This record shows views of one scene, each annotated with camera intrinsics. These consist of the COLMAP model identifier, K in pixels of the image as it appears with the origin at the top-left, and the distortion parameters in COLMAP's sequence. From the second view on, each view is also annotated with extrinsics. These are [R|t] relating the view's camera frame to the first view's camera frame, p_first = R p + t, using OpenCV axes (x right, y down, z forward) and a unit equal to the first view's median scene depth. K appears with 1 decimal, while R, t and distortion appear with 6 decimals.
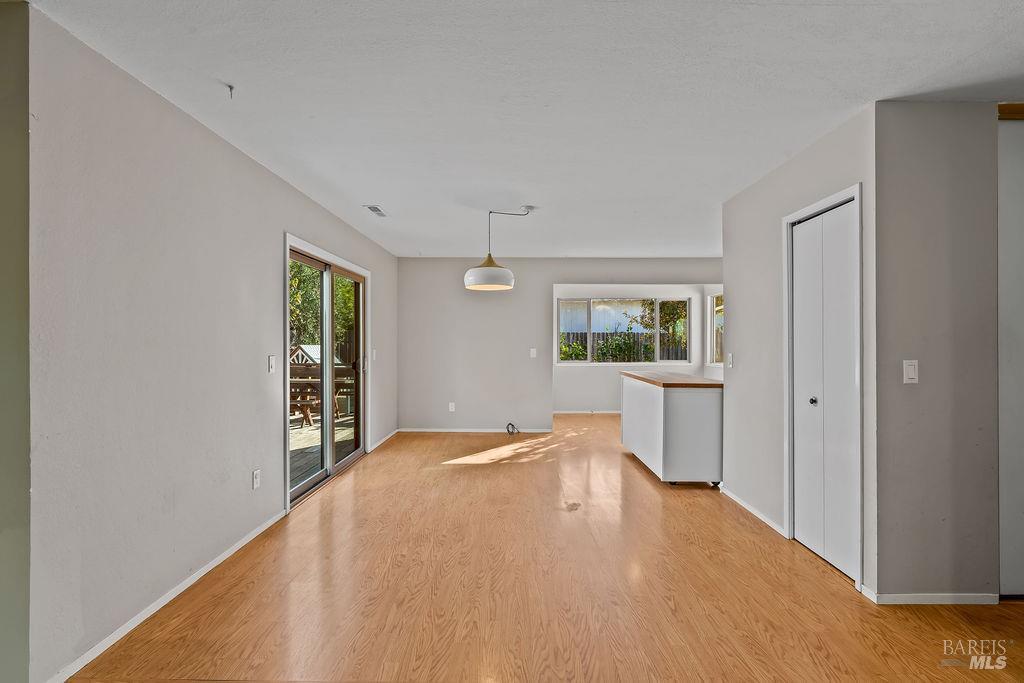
lens RADIAL K [[457.5, 0, 493.7], [0, 457.5, 339.6], [0, 0, 1]] dist [-0.011374, 0.005531]
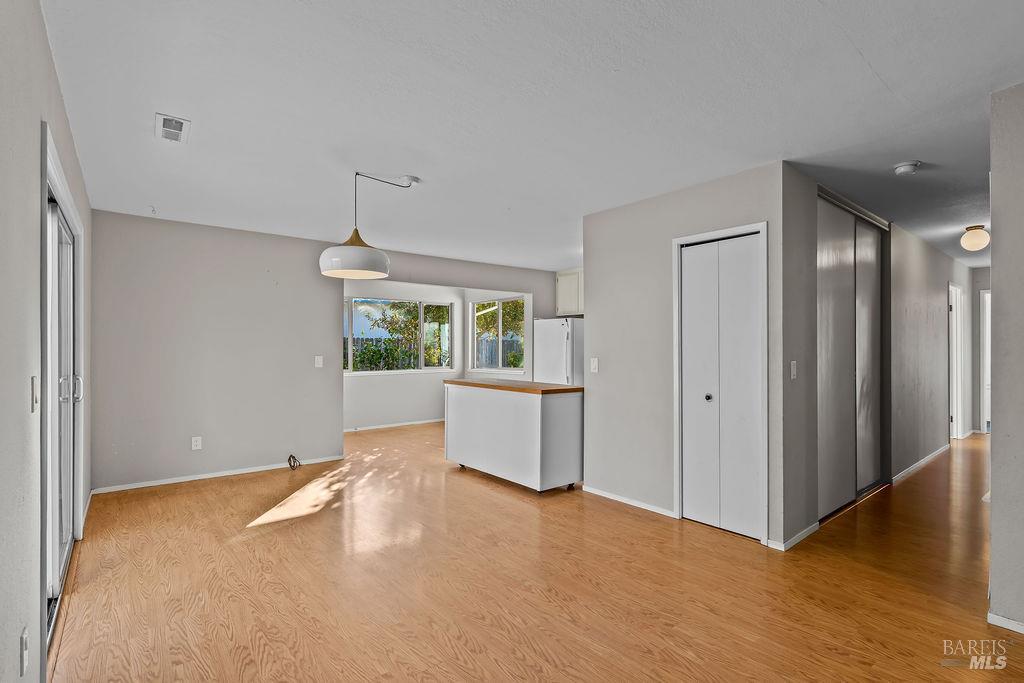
lens RADIAL K [[496.9, 0, 505.4], [0, 496.9, 344.6], [0, 0, 1]] dist [-0.003168, 0.001158]
pose [[0.764231, 0.002552, 0.644938, -0.370694], [-0.002206, 0.999997, -0.001342, -0.000098], [-0.644939, -0.000397, 0.764234, 0.243555]]
